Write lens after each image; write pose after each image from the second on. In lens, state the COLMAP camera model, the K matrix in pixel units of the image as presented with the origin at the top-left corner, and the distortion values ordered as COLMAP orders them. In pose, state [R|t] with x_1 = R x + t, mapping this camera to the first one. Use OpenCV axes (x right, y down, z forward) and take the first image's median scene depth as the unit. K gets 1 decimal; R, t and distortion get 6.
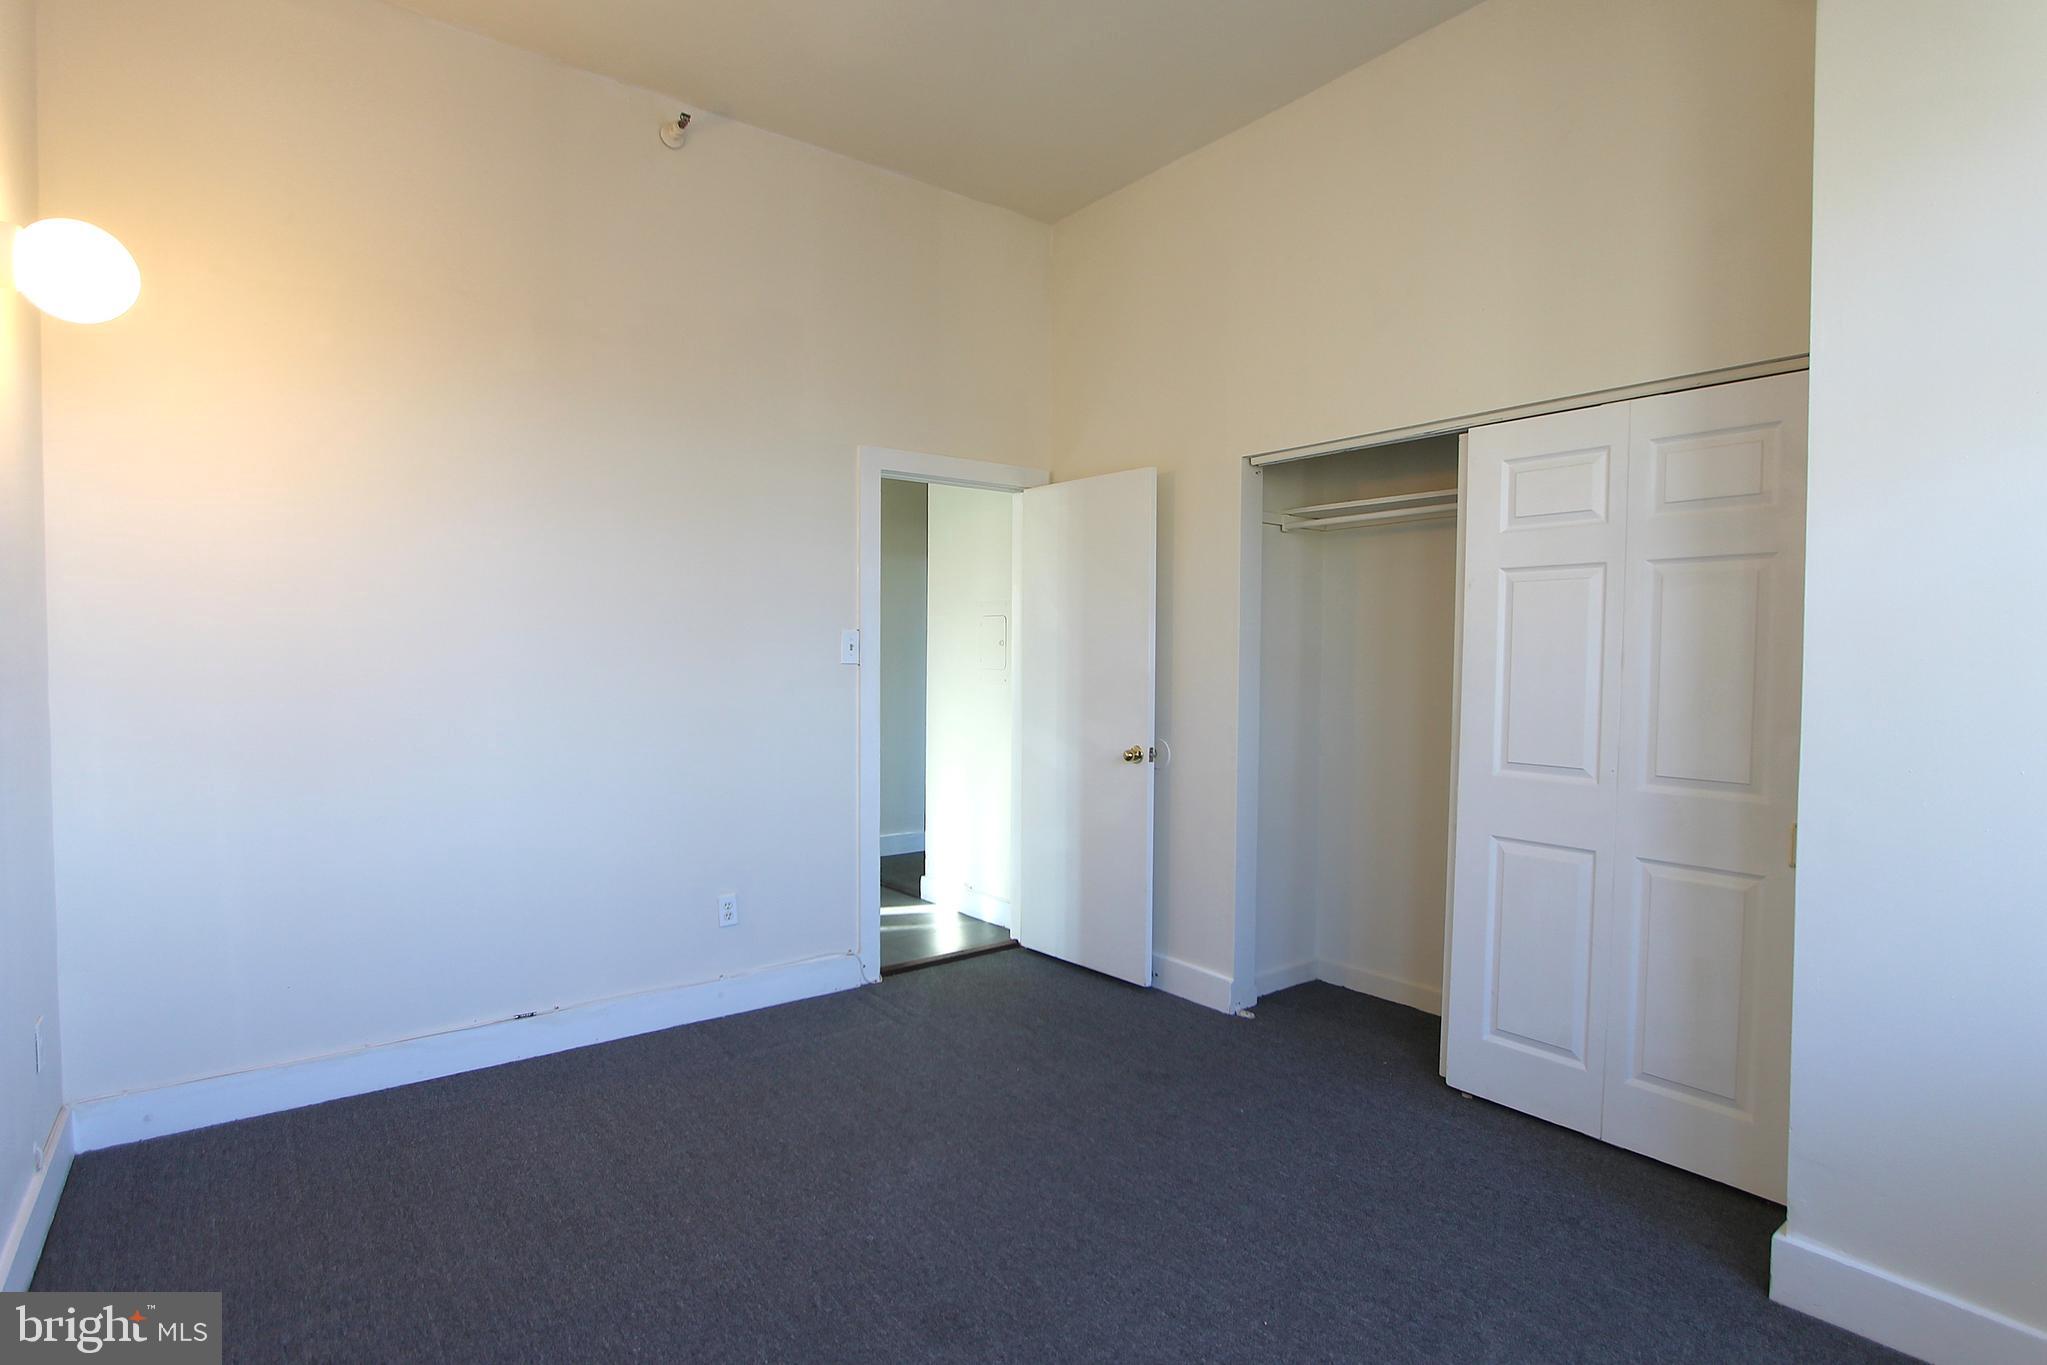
lens RADIAL K [[971.8, 0, 1015.8], [0, 971.8, 692.5], [0, 0, 1]] dist [-0.018104, 0.000254]
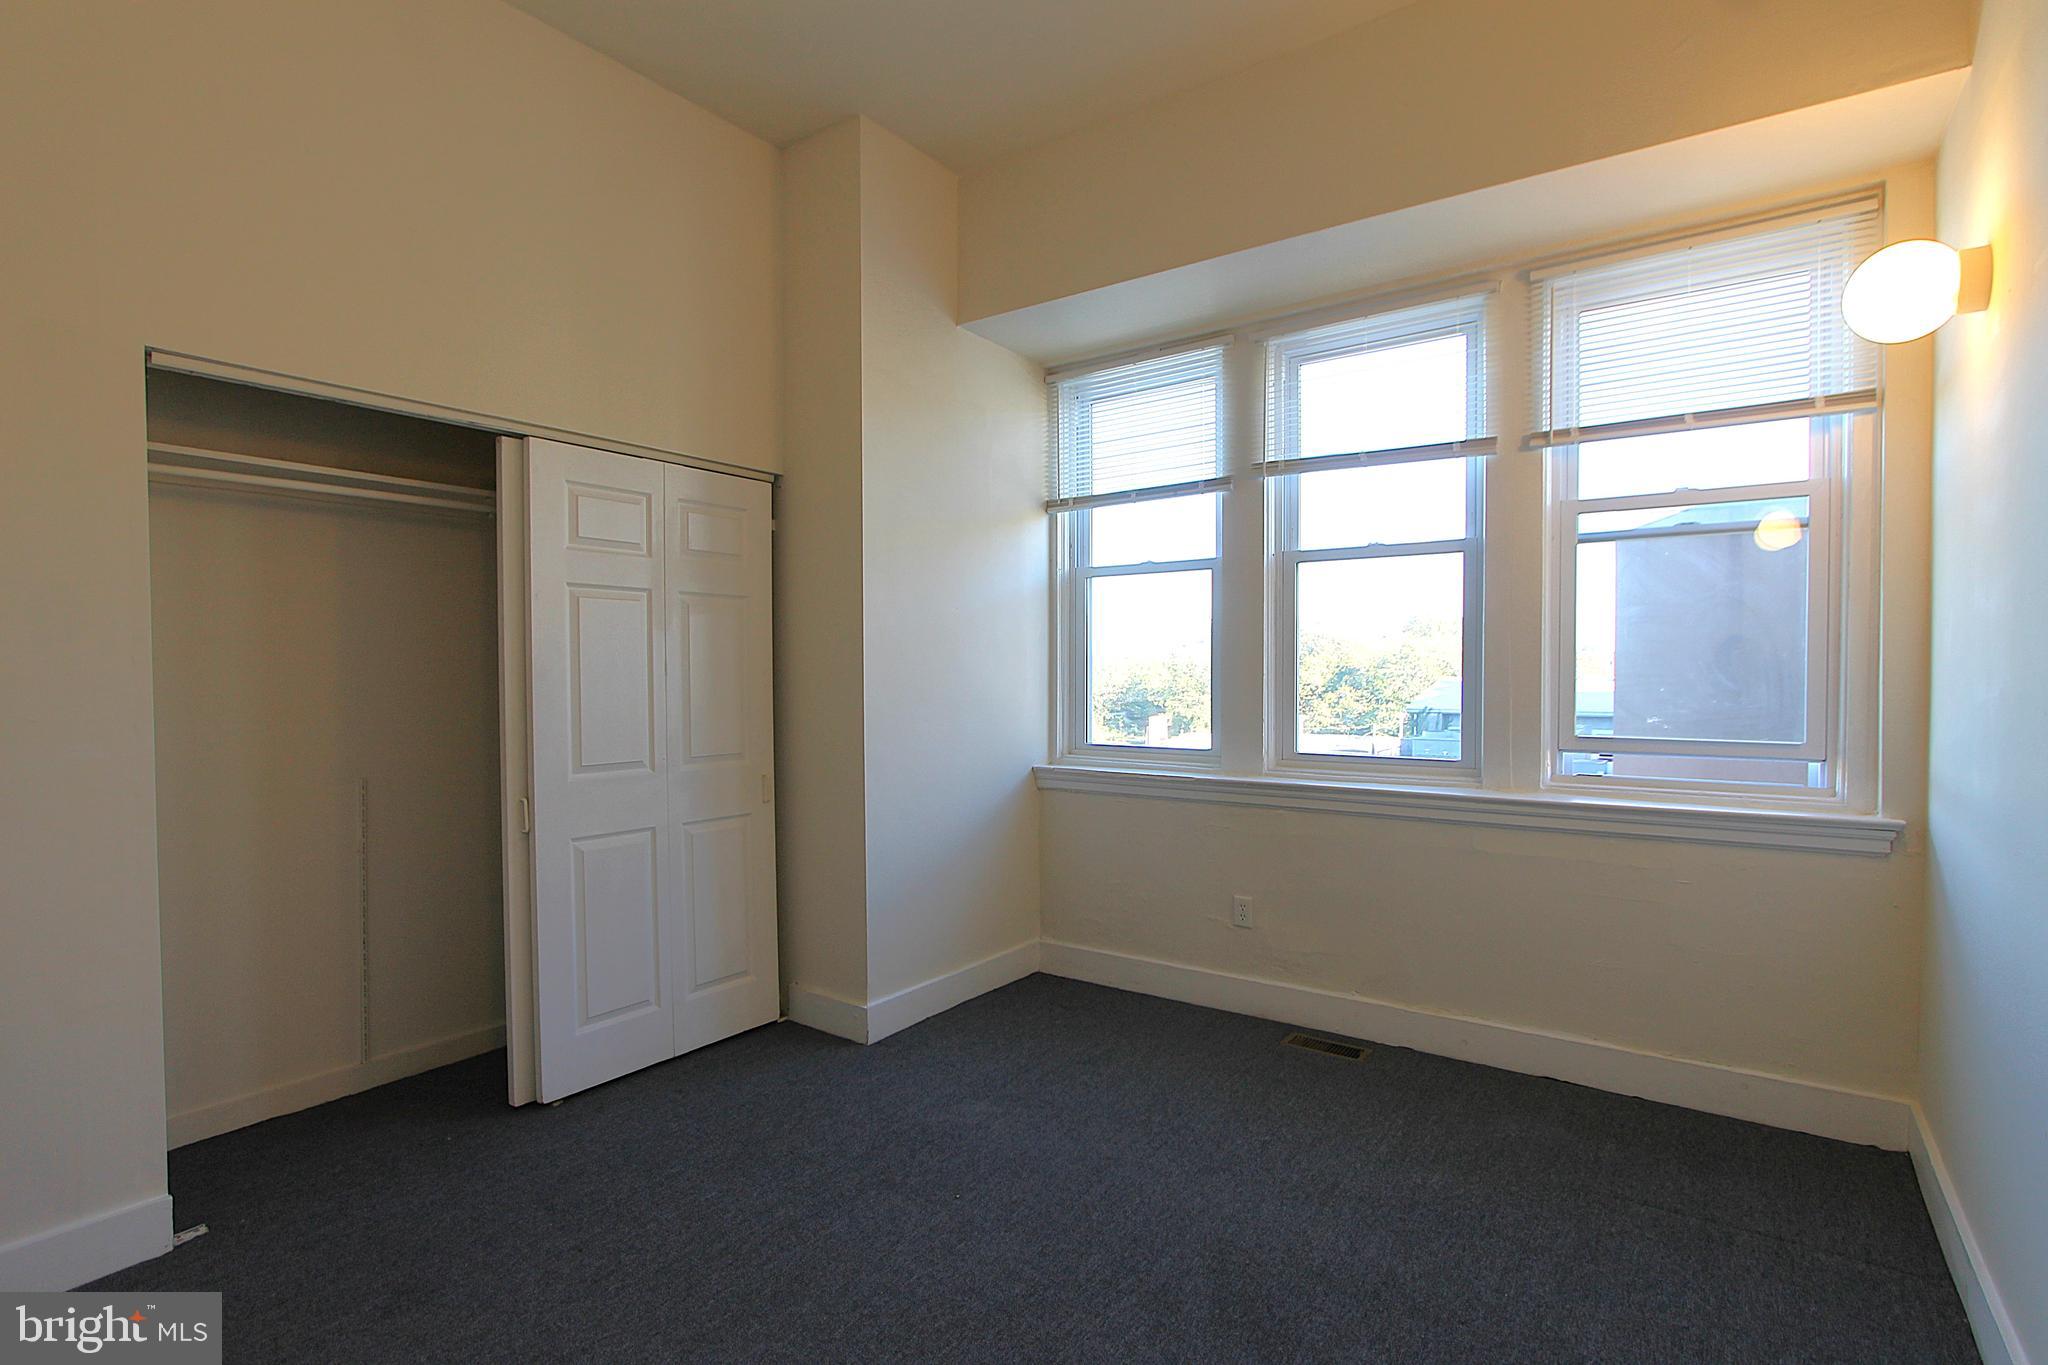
lens RADIAL K [[1026.9, 0, 1024.0], [0, 1026.9, 682.5], [0, 0, 1]] dist [-0.002194, -0.000358]
pose [[-0.253784, -0.025653, 0.966921, -0.717354], [0.036774, 0.998670, 0.036147, -0.043891], [-0.966562, 0.044731, -0.252503, 0.818919]]
